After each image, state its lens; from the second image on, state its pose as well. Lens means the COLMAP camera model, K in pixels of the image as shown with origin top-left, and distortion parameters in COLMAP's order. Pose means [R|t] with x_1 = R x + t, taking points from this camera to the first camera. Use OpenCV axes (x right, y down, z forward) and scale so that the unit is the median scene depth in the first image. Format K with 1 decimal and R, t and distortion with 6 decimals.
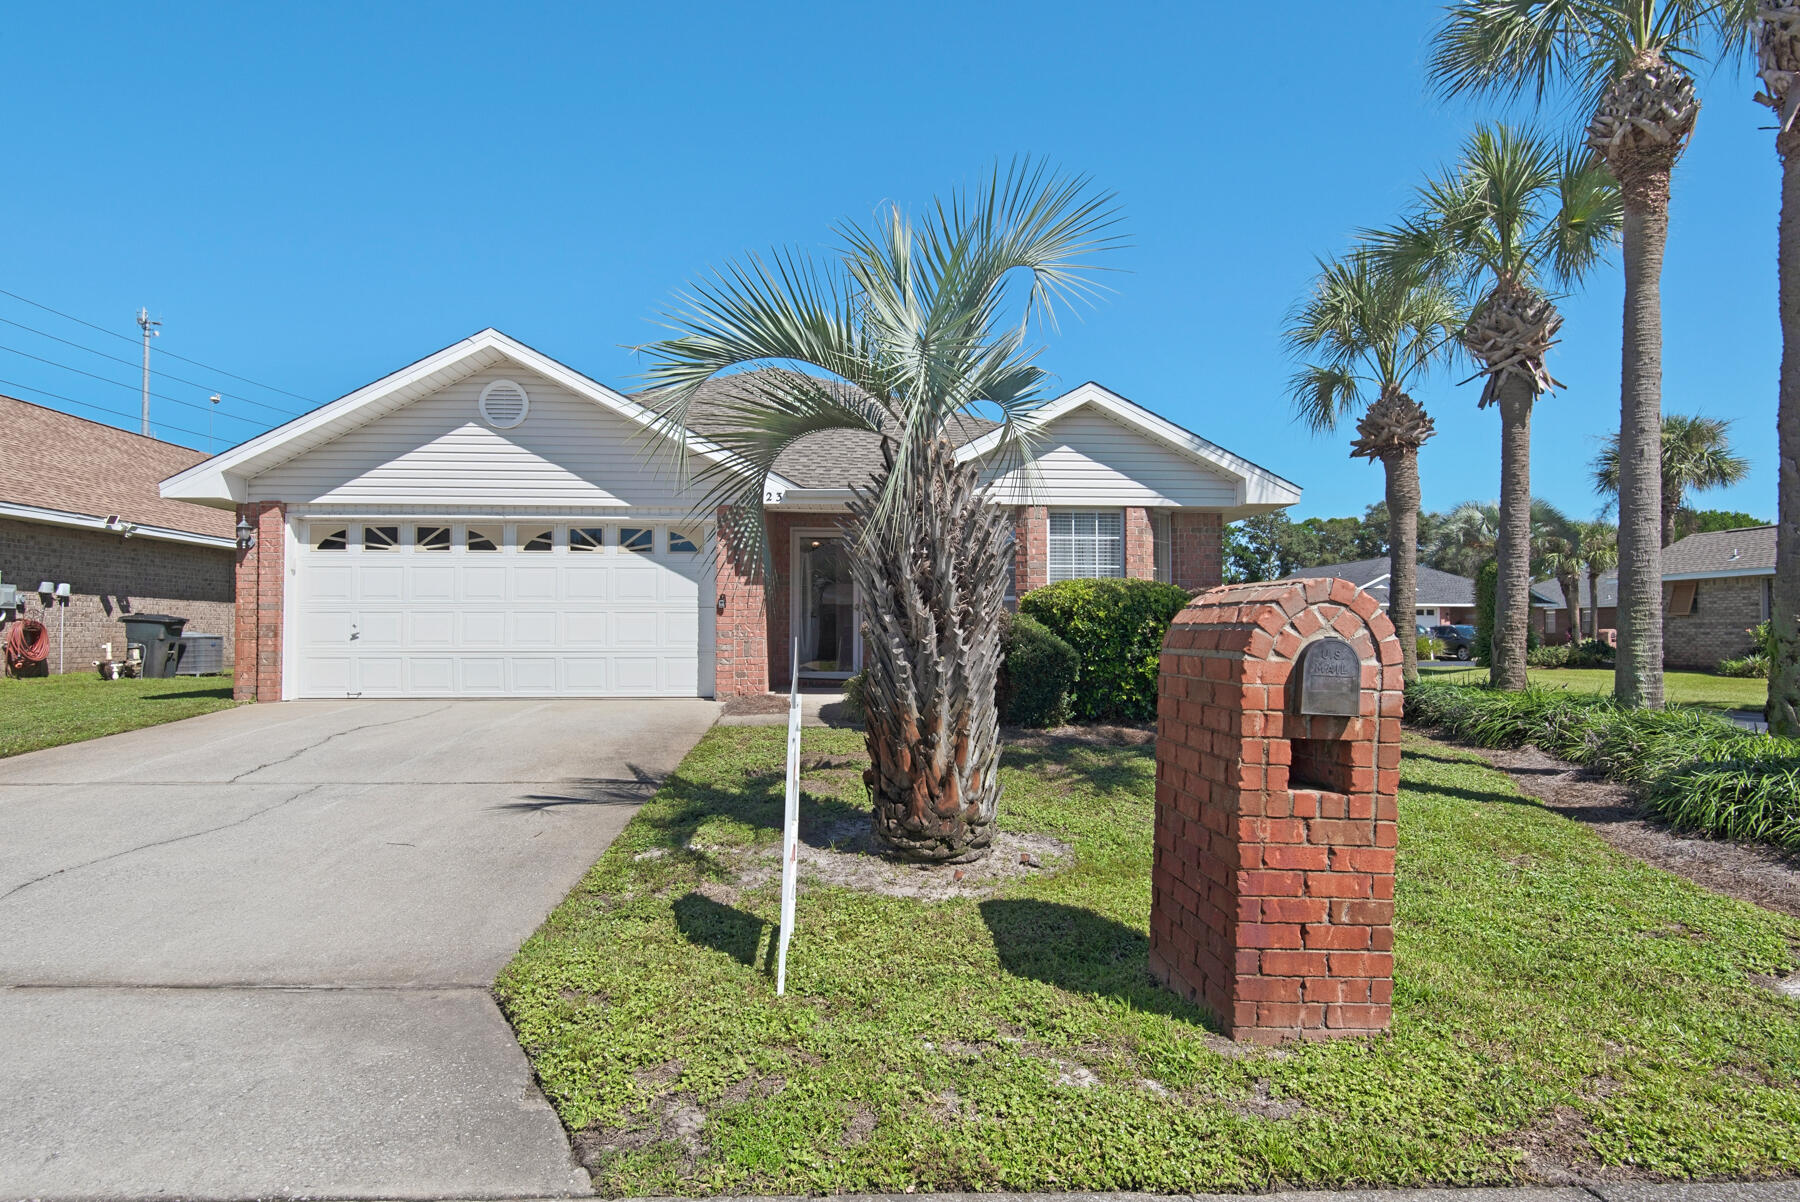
lens RADIAL K [[894.2, 0, 889.1], [0, 894.2, 608.6], [0, 0, 1]] dist [-0.017706, -0.000593]
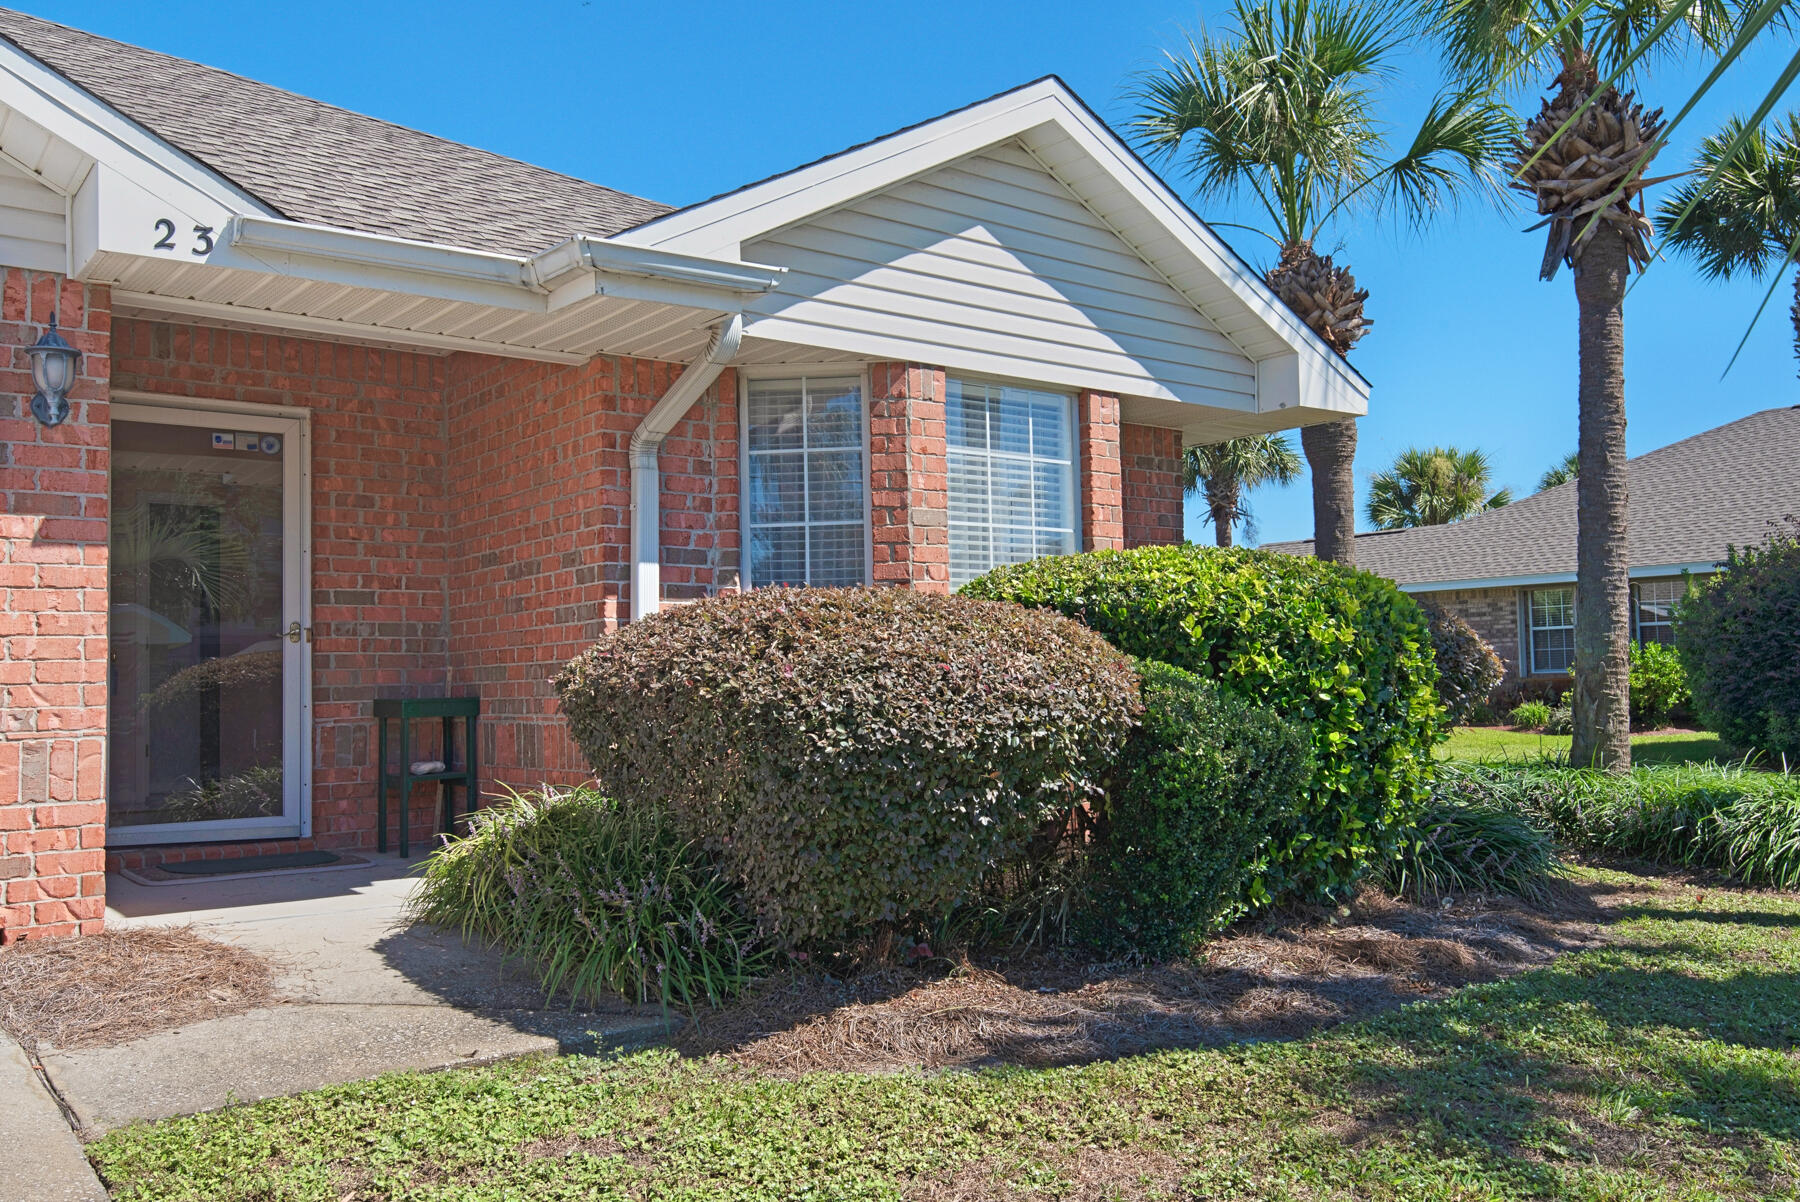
lens RADIAL K [[1421.6, 0, 896.1], [0, 1421.6, 611.5], [0, 0, 1]] dist [0.002319, -0.002088]
pose [[0.826489, 0.007383, 0.562904, -0.192009], [0.006554, 0.999720, -0.022737, 0.006605], [-0.562914, 0.022481, 0.826210, 0.482446]]
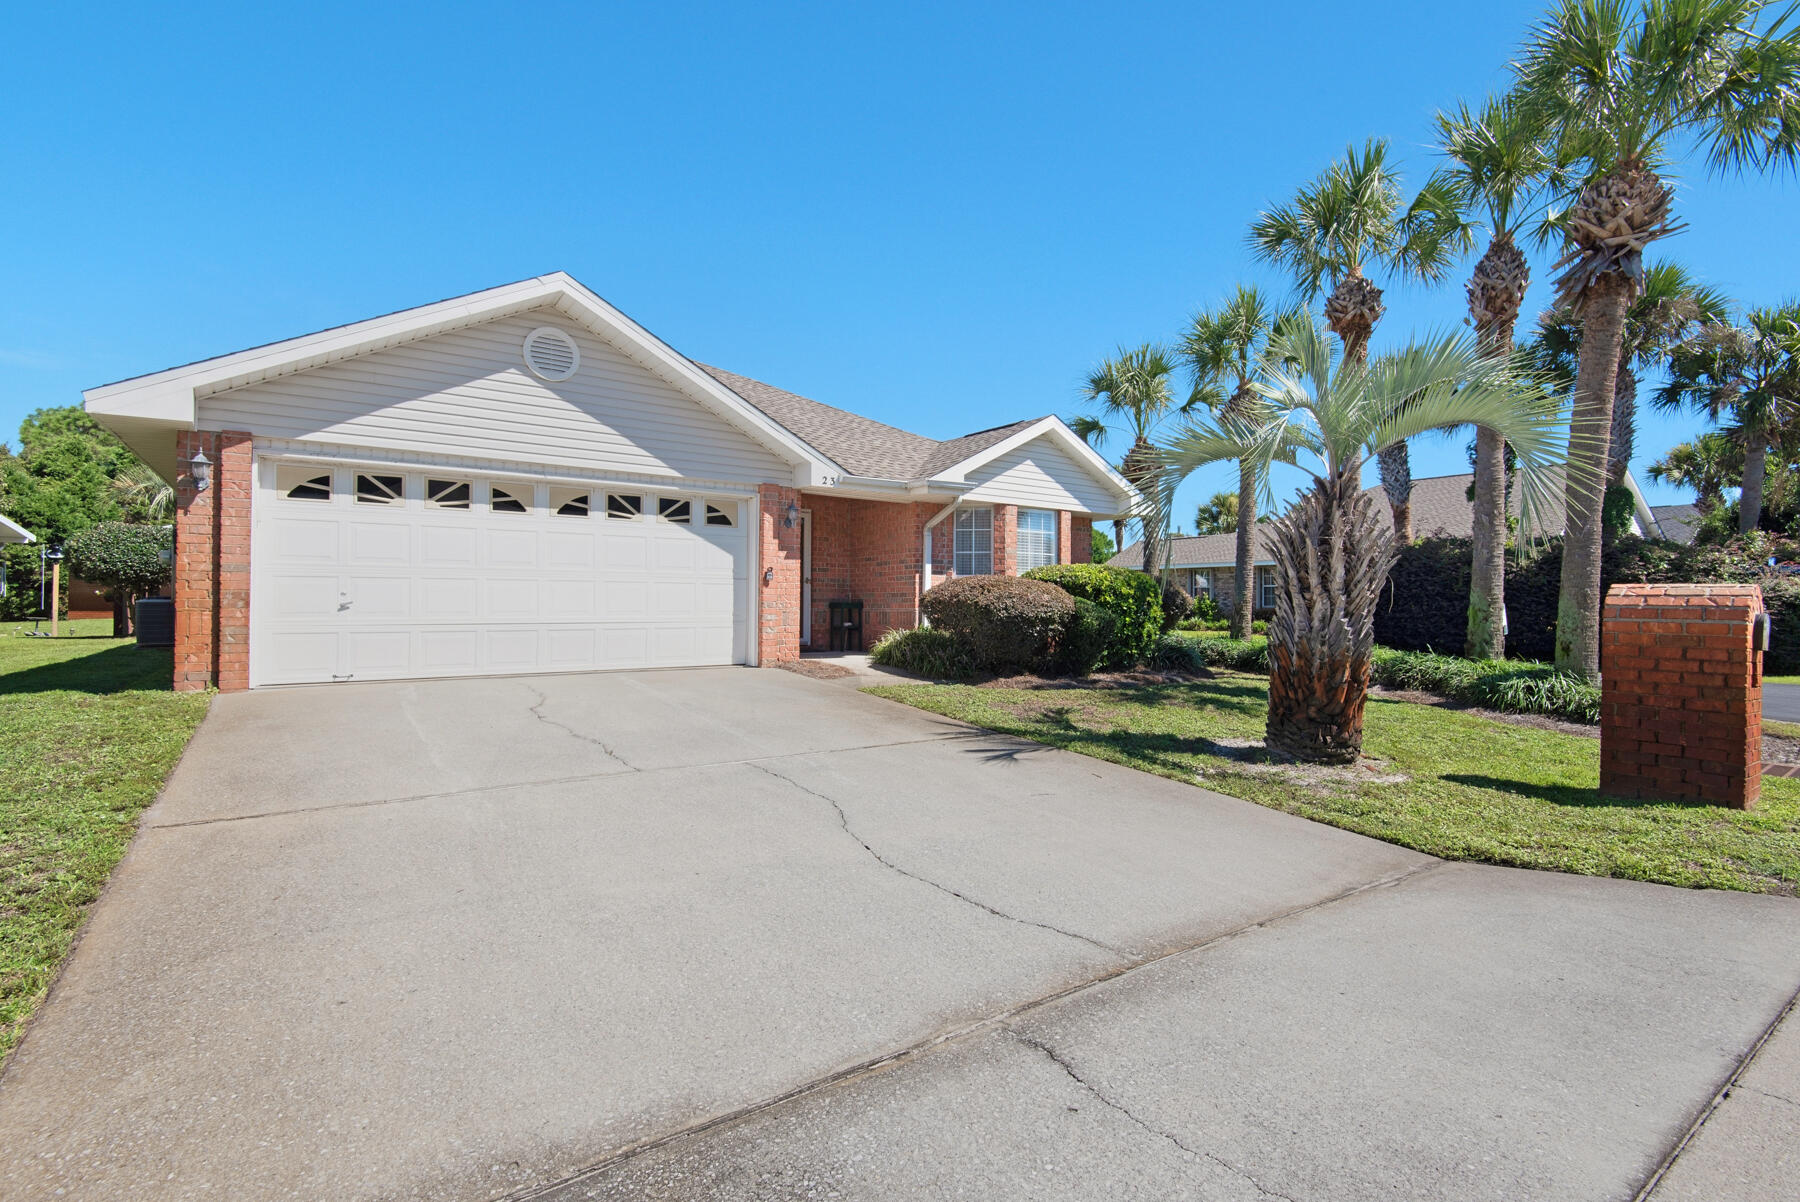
lens RADIAL K [[780.9, 0, 900.0], [0, 780.9, 601.0], [0, 0, 1]] dist [-0.018176, -0.000202]
pose [[0.854006, 0.004464, 0.520245, -0.541408], [-0.019617, 0.999528, 0.023625, -0.000809], [-0.519894, -0.030382, 0.853690, 0.120379]]
